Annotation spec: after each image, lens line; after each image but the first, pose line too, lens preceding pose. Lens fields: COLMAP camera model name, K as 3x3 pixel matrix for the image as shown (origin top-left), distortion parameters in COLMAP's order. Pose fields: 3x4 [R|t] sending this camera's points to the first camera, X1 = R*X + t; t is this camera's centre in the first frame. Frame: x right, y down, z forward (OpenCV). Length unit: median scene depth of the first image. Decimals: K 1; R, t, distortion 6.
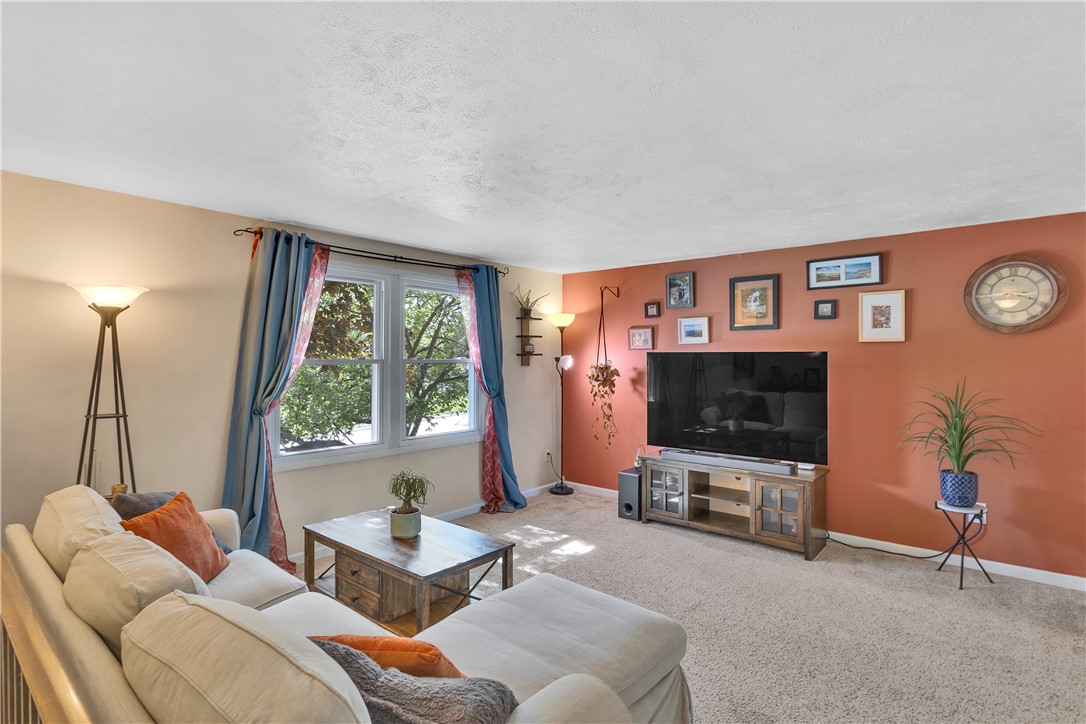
lens RADIAL K [[521.7, 0, 541.2], [0, 521.7, 357.3], [0, 0, 1]] dist [-0.004973, -0.000340]
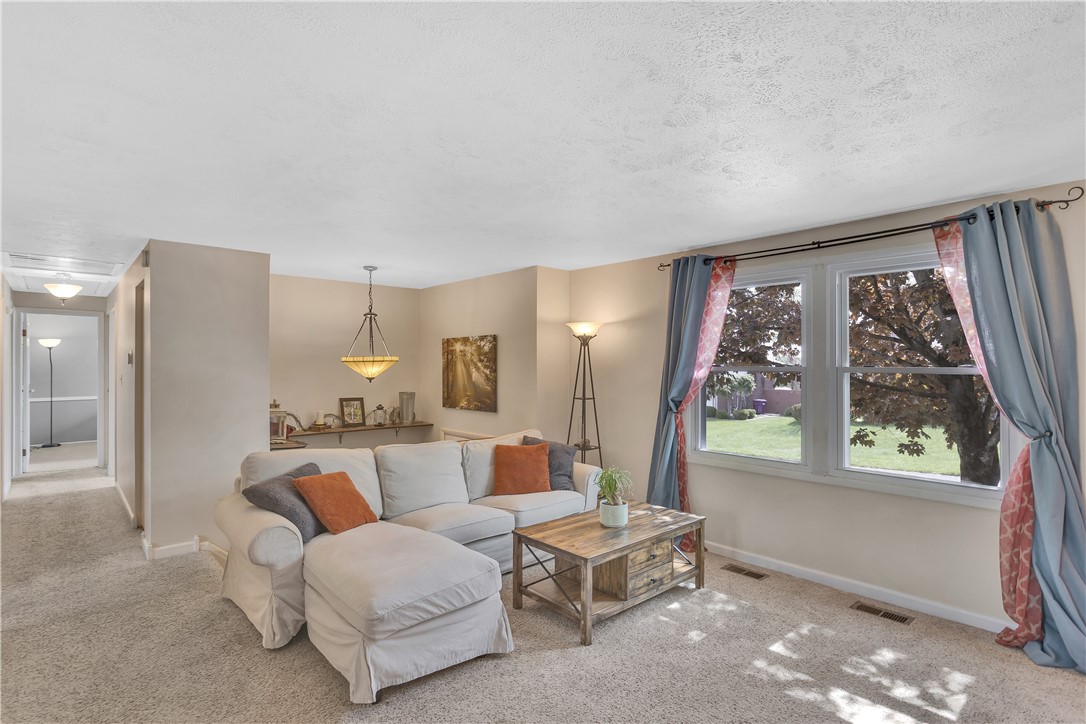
lens RADIAL K [[531.9, 0, 543.0], [0, 531.9, 362.0], [0, 0, 1]] dist [-0.001692, -0.000021]
pose [[-0.088755, -0.004954, -0.996041, 0.681972], [0.000639, 0.999987, -0.005031, -0.000530], [0.996053, -0.001083, -0.088751, 0.735360]]
